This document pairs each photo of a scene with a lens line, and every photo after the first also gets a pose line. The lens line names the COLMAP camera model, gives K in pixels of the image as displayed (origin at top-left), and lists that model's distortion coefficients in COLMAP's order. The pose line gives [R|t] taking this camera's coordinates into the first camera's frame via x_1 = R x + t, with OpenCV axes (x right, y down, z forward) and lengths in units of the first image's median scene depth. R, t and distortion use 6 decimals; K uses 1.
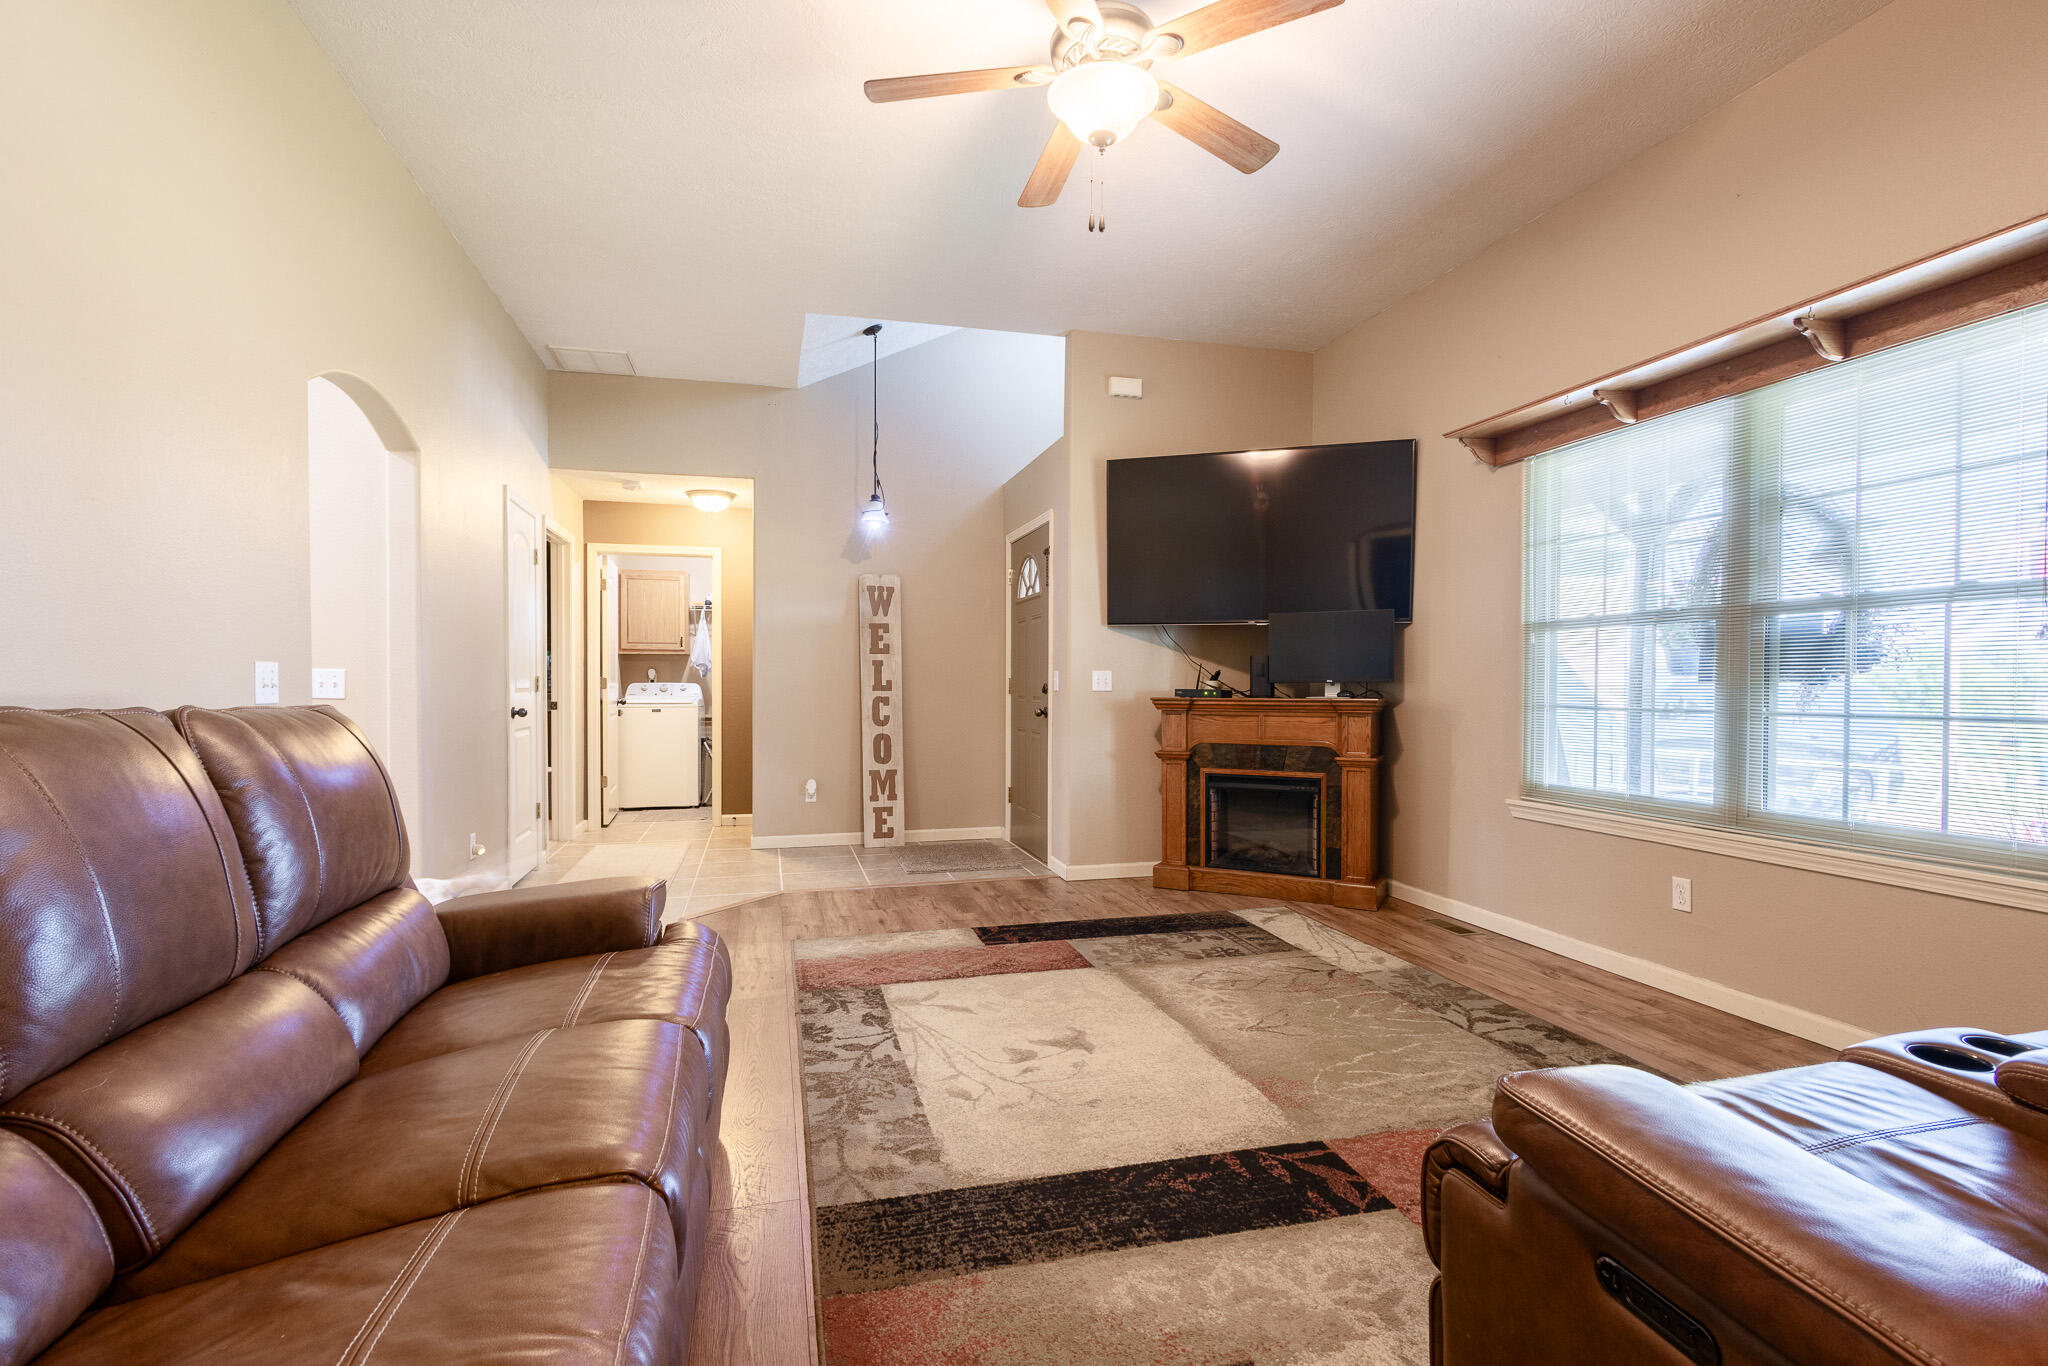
lens RADIAL K [[943.3, 0, 1019.5], [0, 943.3, 687.6], [0, 0, 1]] dist [0.019666, -0.000307]
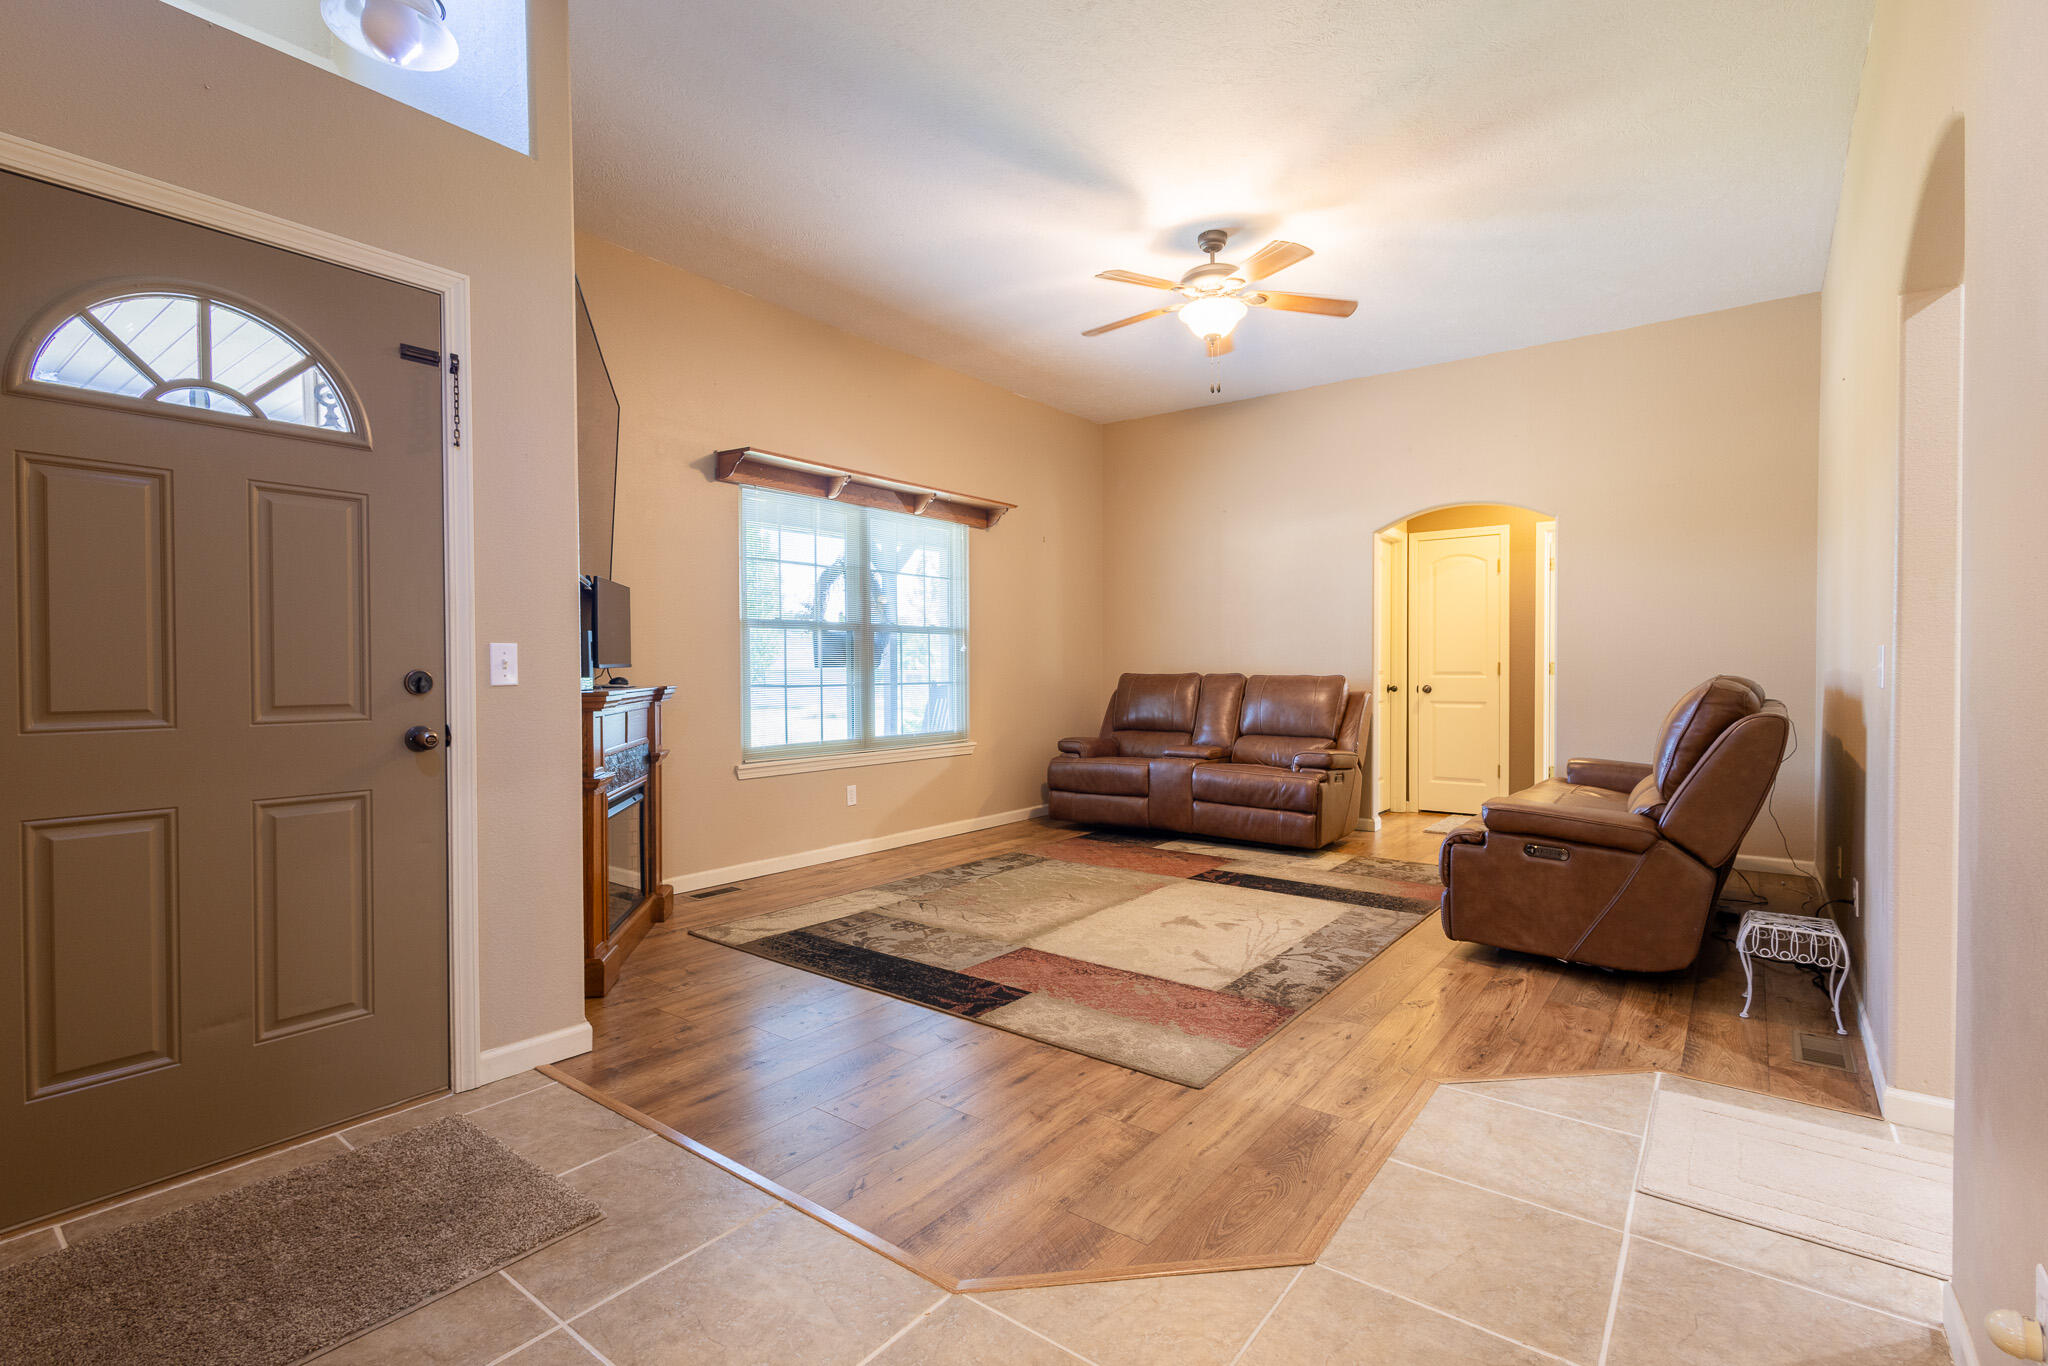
lens RADIAL K [[943.3, 0, 1019.5], [0, 943.3, 687.6], [0, 0, 1]] dist [0.019666, -0.000307]
pose [[-0.606960, -0.017713, 0.794535, -0.719658], [0.001861, 0.999717, 0.023709, -0.009202], [-0.794731, 0.015868, -0.606755, 1.608485]]
